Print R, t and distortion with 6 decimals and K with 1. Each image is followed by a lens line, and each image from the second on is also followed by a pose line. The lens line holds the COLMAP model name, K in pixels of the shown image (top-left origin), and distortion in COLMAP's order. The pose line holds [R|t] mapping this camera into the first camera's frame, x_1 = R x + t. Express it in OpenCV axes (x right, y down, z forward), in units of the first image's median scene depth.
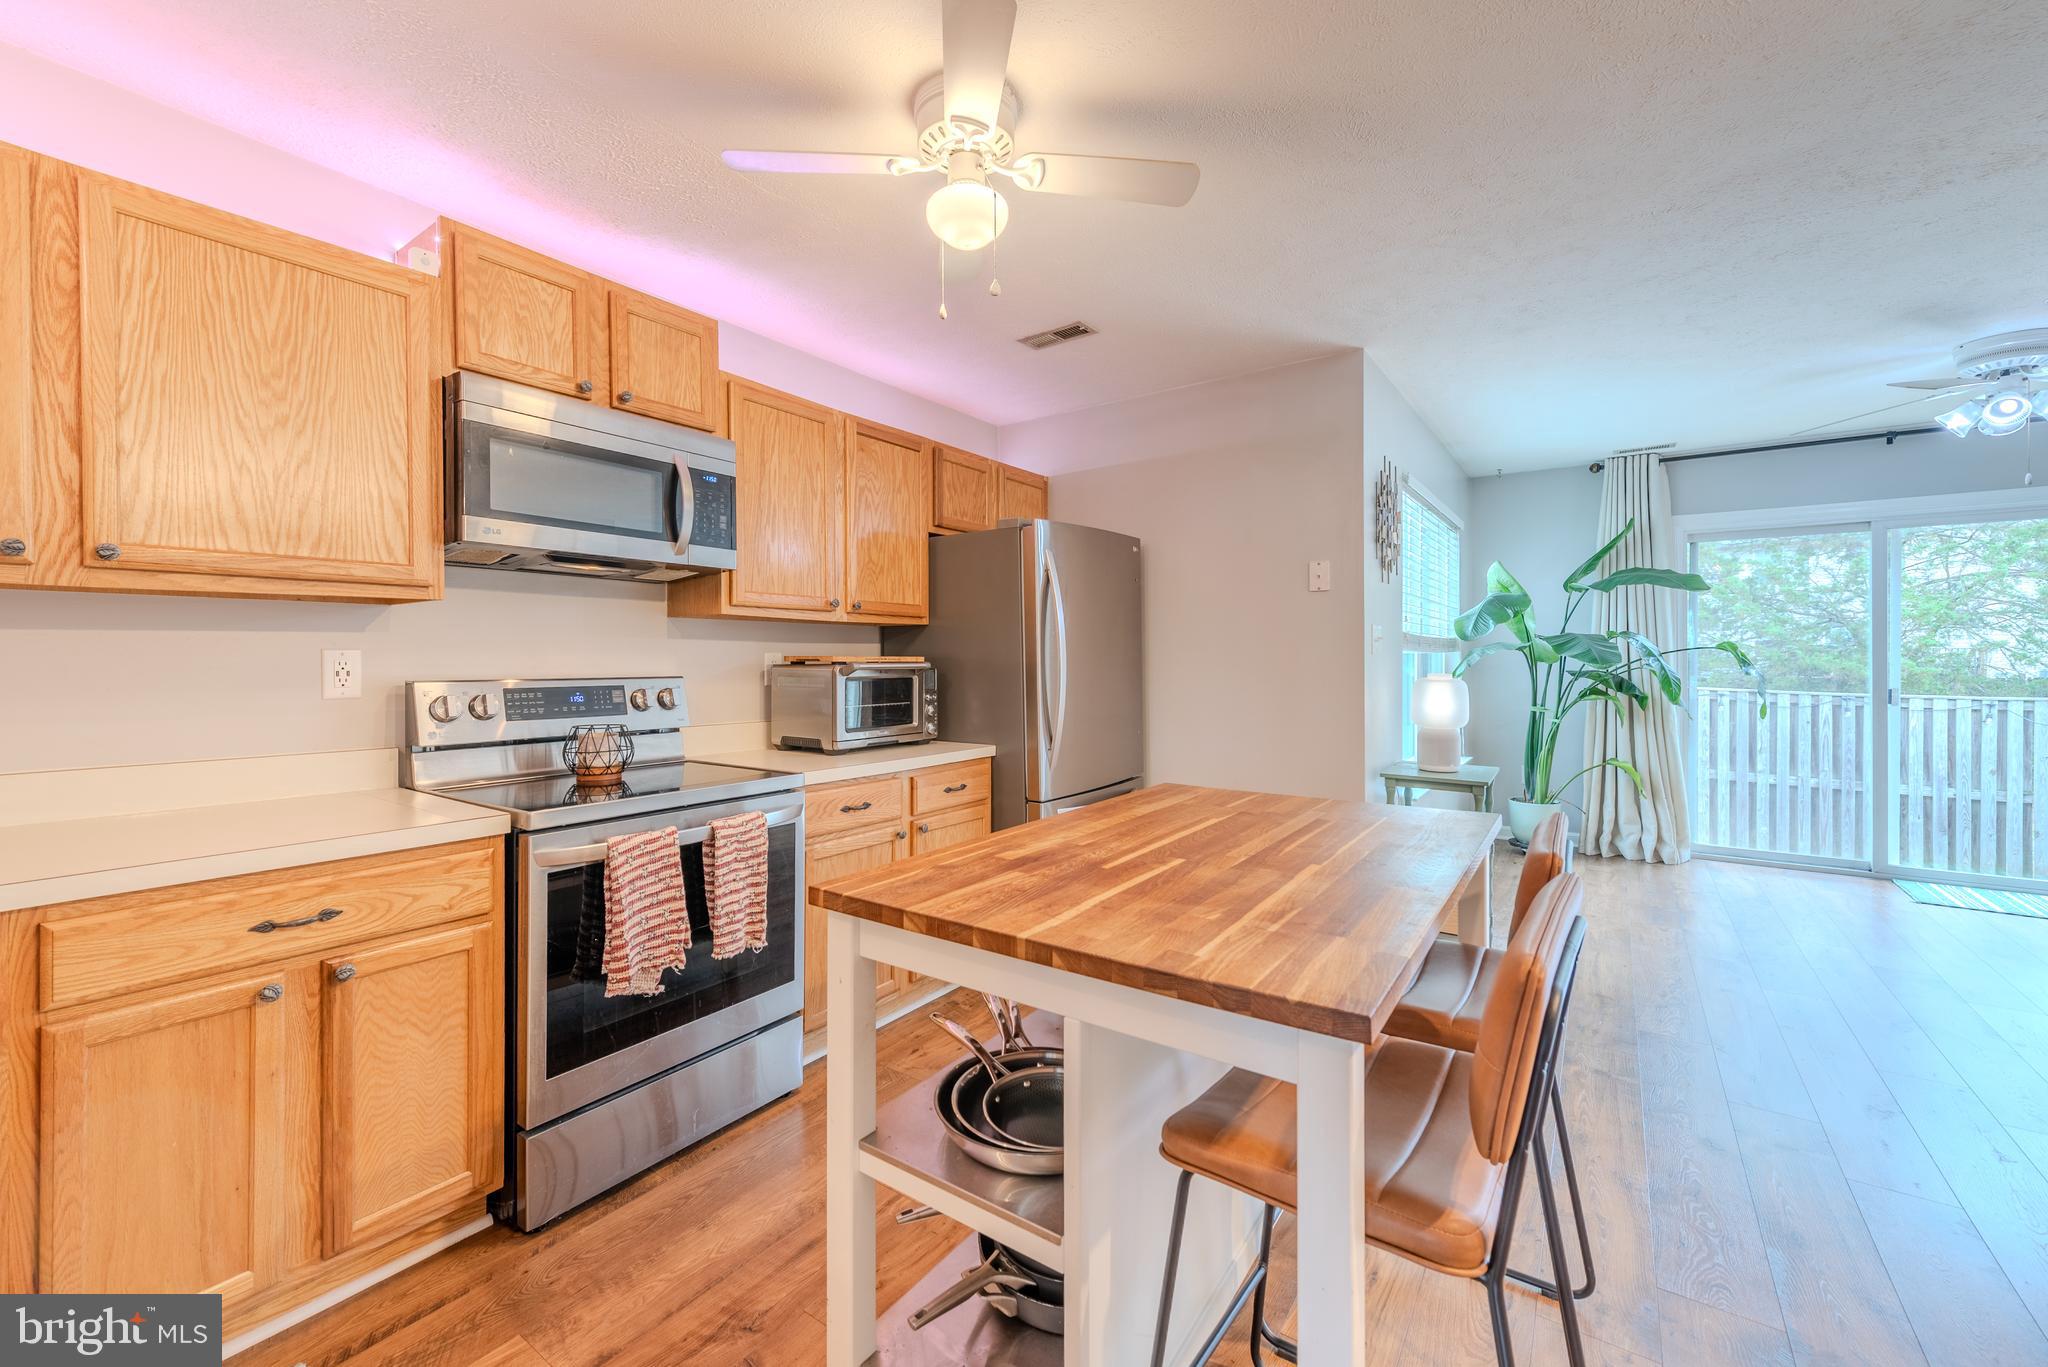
lens RADIAL K [[837.5, 0, 1009.6], [0, 837.5, 663.7], [0, 0, 1]] dist [0.014996, -0.006081]
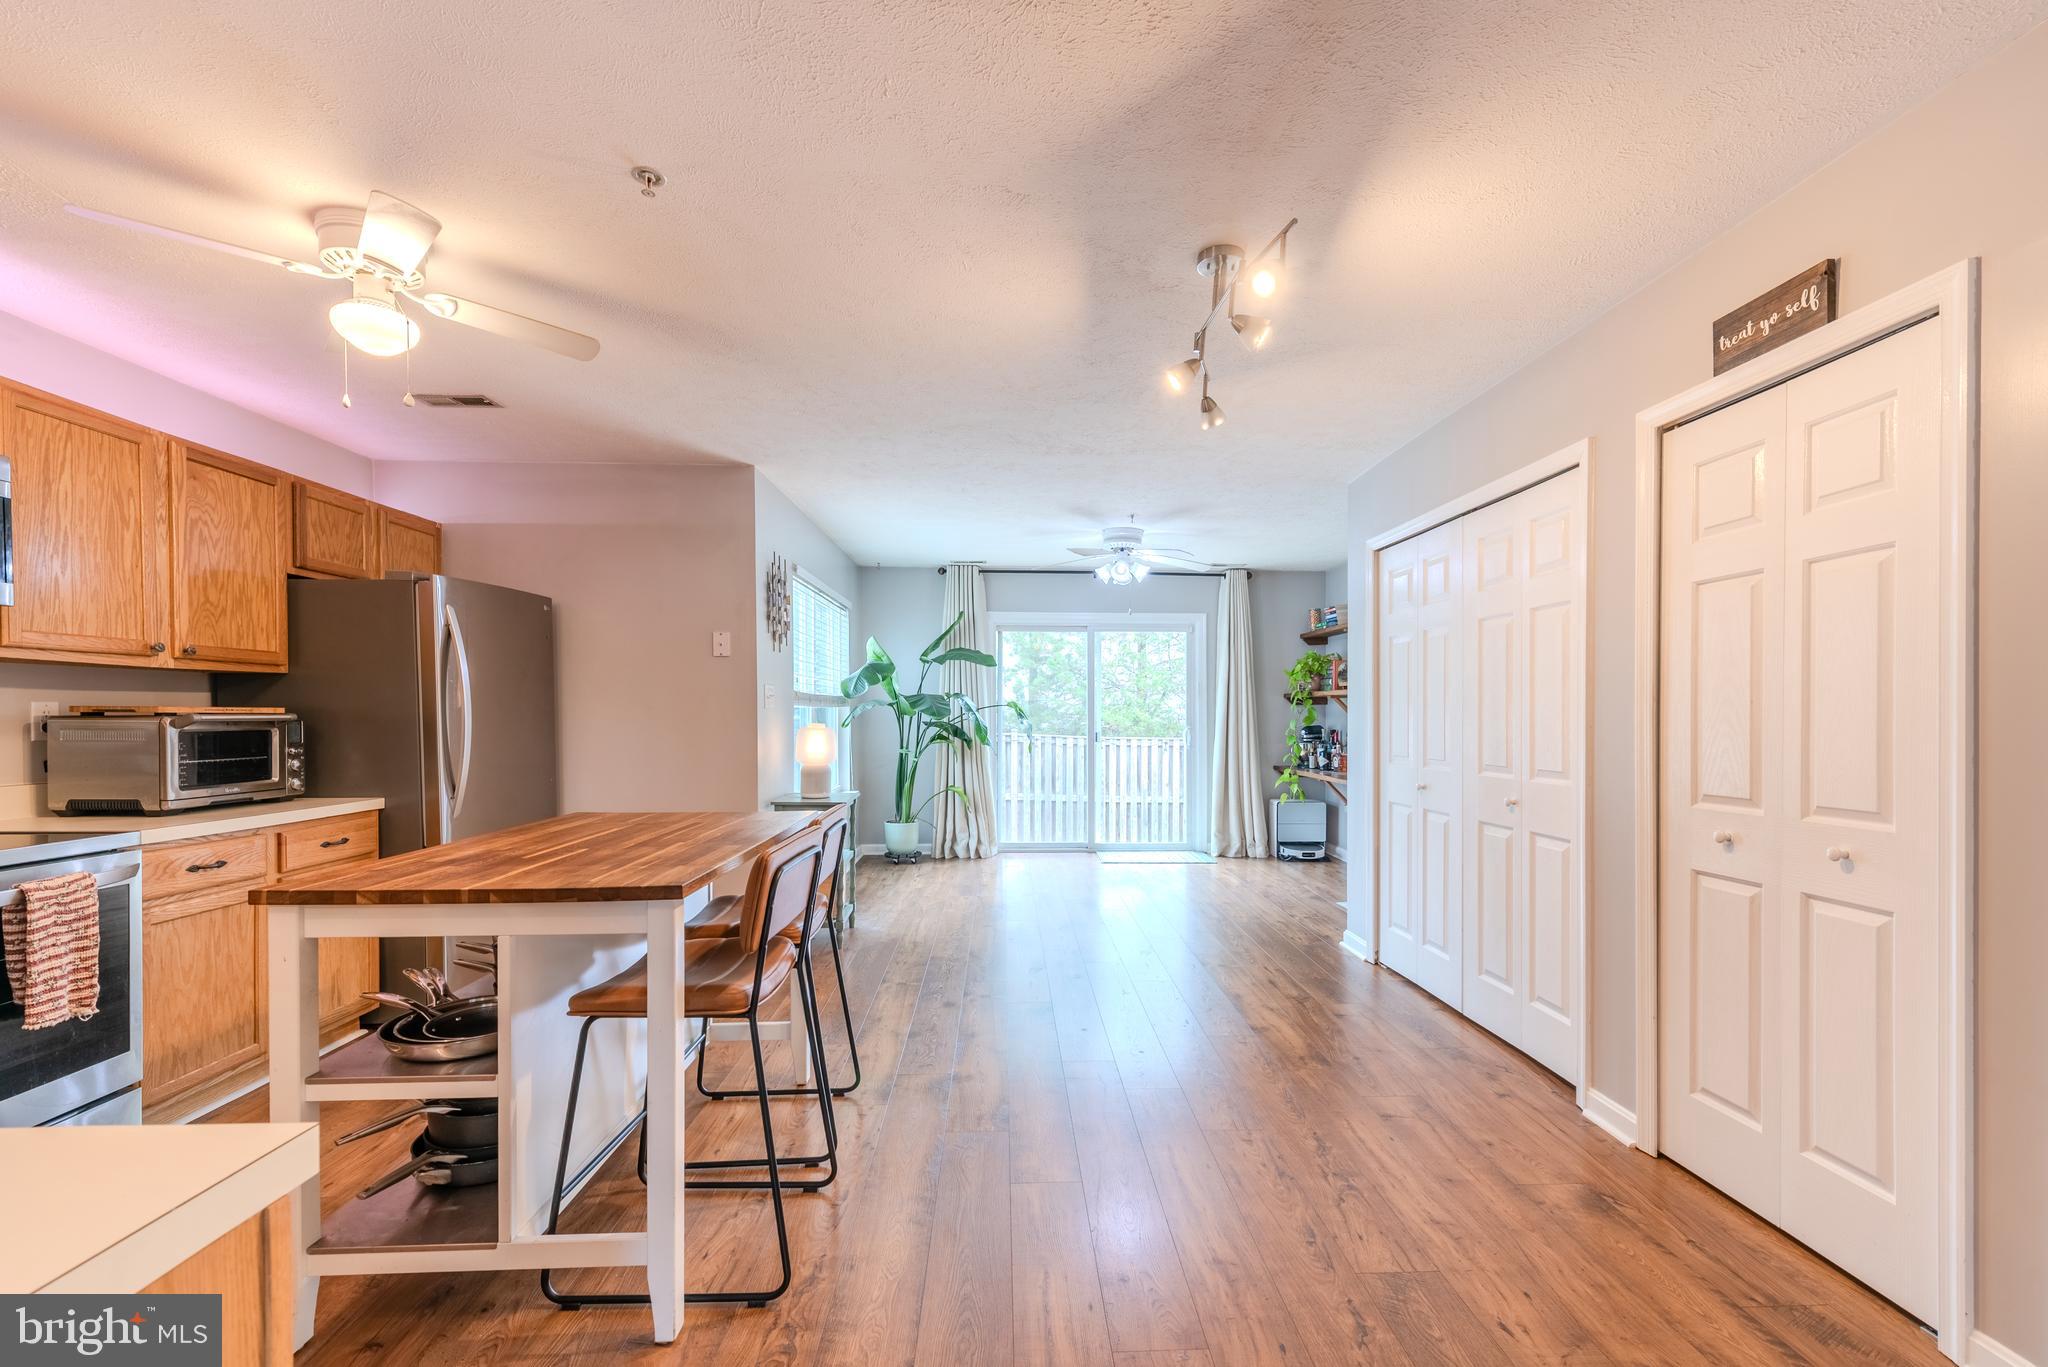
lens RADIAL K [[855.4, 0, 1070.8], [0, 855.4, 726.9], [0, 0, 1]] dist [0.000469, -0.000879]
pose [[0.764882, -0.007477, 0.644127, -0.052677], [0.000261, 0.999936, 0.011297, 0.002827], [-0.644171, -0.008472, 0.764835, -0.335548]]
